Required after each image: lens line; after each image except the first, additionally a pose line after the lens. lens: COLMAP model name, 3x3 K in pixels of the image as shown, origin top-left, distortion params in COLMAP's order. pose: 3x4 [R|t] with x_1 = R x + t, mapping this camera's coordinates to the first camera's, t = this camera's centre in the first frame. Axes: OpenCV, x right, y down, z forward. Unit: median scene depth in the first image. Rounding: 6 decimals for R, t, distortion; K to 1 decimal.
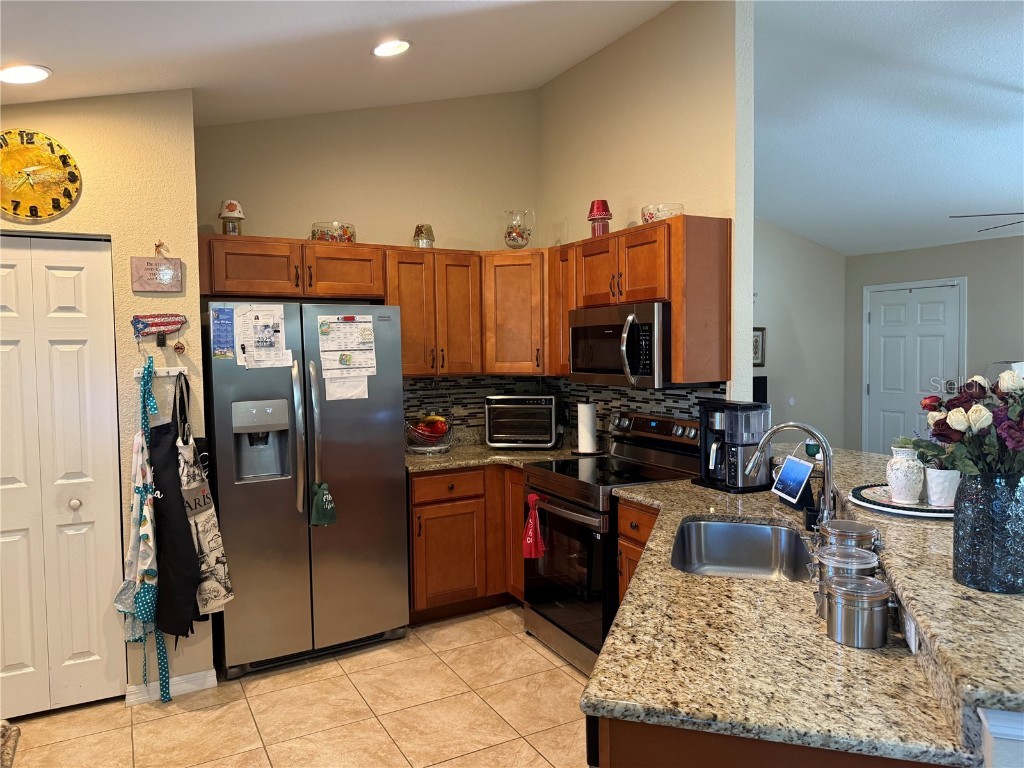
lens RADIAL K [[730.7, 0, 512.0], [0, 730.7, 384.0], [0, 0, 1]] dist [0.006067, -0.006566]
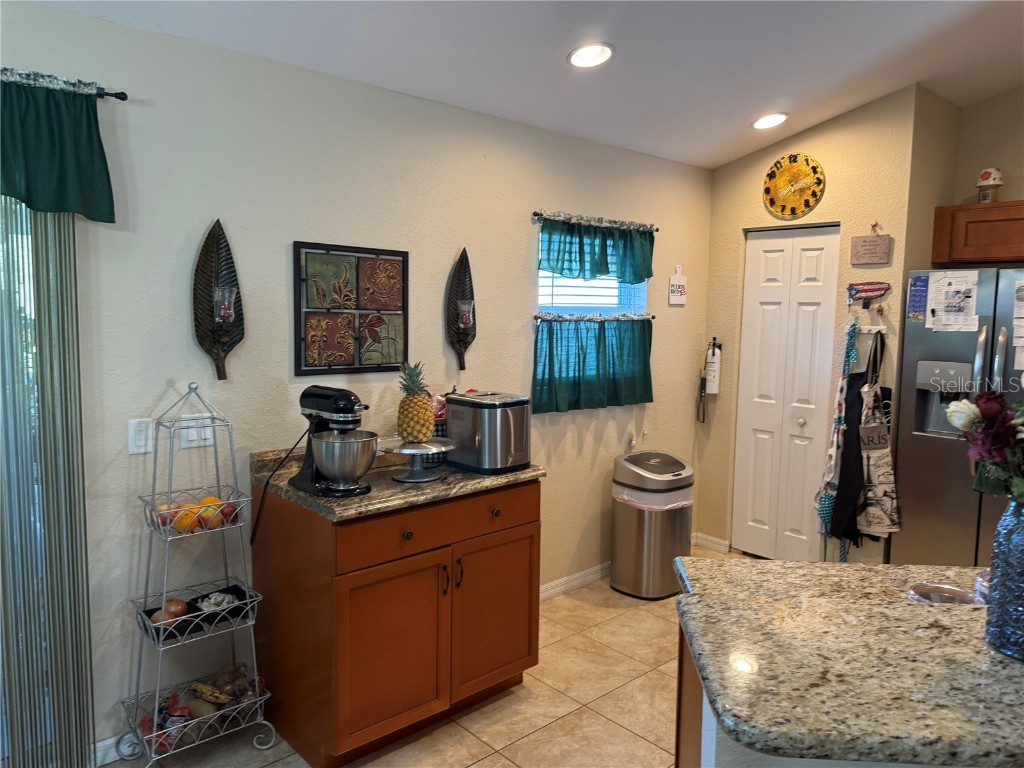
lens RADIAL K [[730.7, 0, 512.0], [0, 730.7, 384.0], [0, 0, 1]] dist [0.006067, -0.006566]
pose [[0.230031, 0.123711, -0.965288, 0.579959], [-0.071367, 0.991361, 0.110046, -0.018918], [0.970563, 0.043576, 0.236873, 0.139573]]
